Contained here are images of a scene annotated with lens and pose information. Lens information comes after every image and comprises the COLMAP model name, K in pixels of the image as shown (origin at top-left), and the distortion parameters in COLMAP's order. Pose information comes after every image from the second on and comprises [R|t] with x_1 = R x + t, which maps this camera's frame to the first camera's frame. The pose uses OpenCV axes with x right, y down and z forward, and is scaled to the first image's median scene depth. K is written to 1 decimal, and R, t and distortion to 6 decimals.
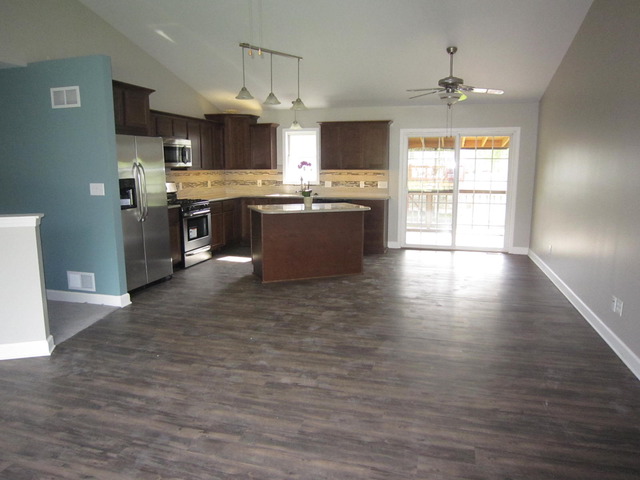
lens RADIAL K [[457.7, 0, 320.0], [0, 457.7, 240.0], [0, 0, 1]] dist [-0.043073, 0.007717]
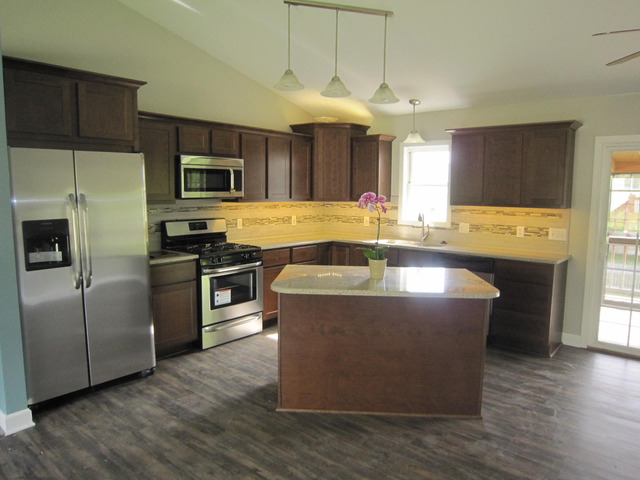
lens RADIAL K [[457.7, 0, 320.0], [0, 457.7, 240.0], [0, 0, 1]] dist [-0.043073, 0.007717]
pose [[0.912407, 0.056857, -0.405317, 0.103834], [-0.078658, 0.996203, -0.037321, -0.074551], [0.401656, 0.065933, 0.913414, 0.389366]]
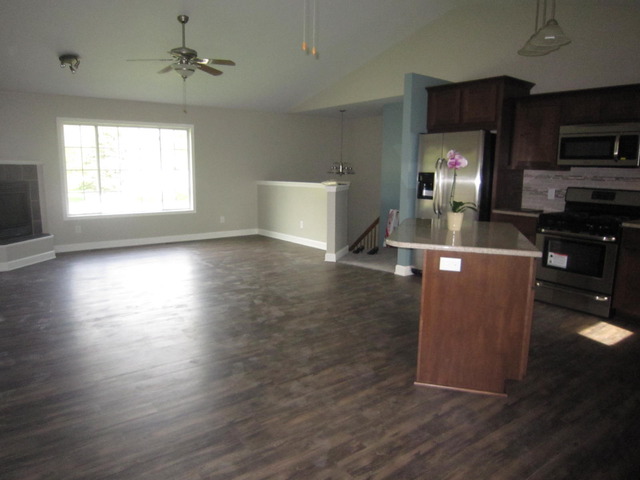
lens RADIAL K [[457.7, 0, 320.0], [0, 457.7, 240.0], [0, 0, 1]] dist [-0.043073, 0.007717]
pose [[-0.603878, 0.117400, -0.788383, 0.429100], [-0.149814, 0.954748, 0.256928, -0.147953], [0.782871, 0.273264, -0.558963, 0.965208]]
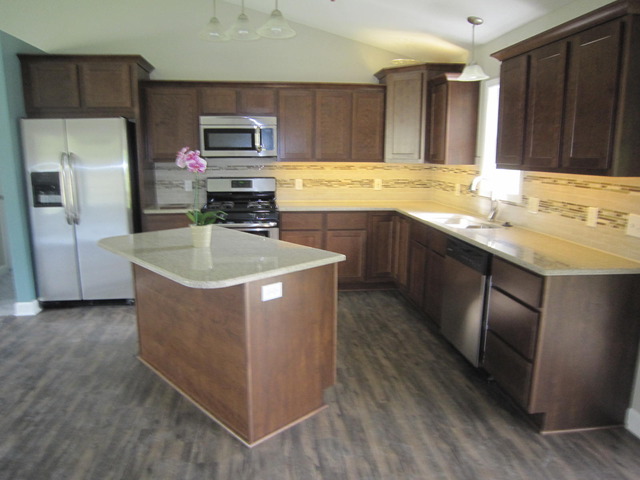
lens RADIAL K [[457.7, 0, 320.0], [0, 457.7, 240.0], [0, 0, 1]] dist [-0.043073, 0.007717]
pose [[0.384210, 0.178884, -0.905750, 0.359739], [-0.154226, 0.979701, 0.128068, -0.127960], [0.910273, 0.090485, 0.404000, 0.746163]]
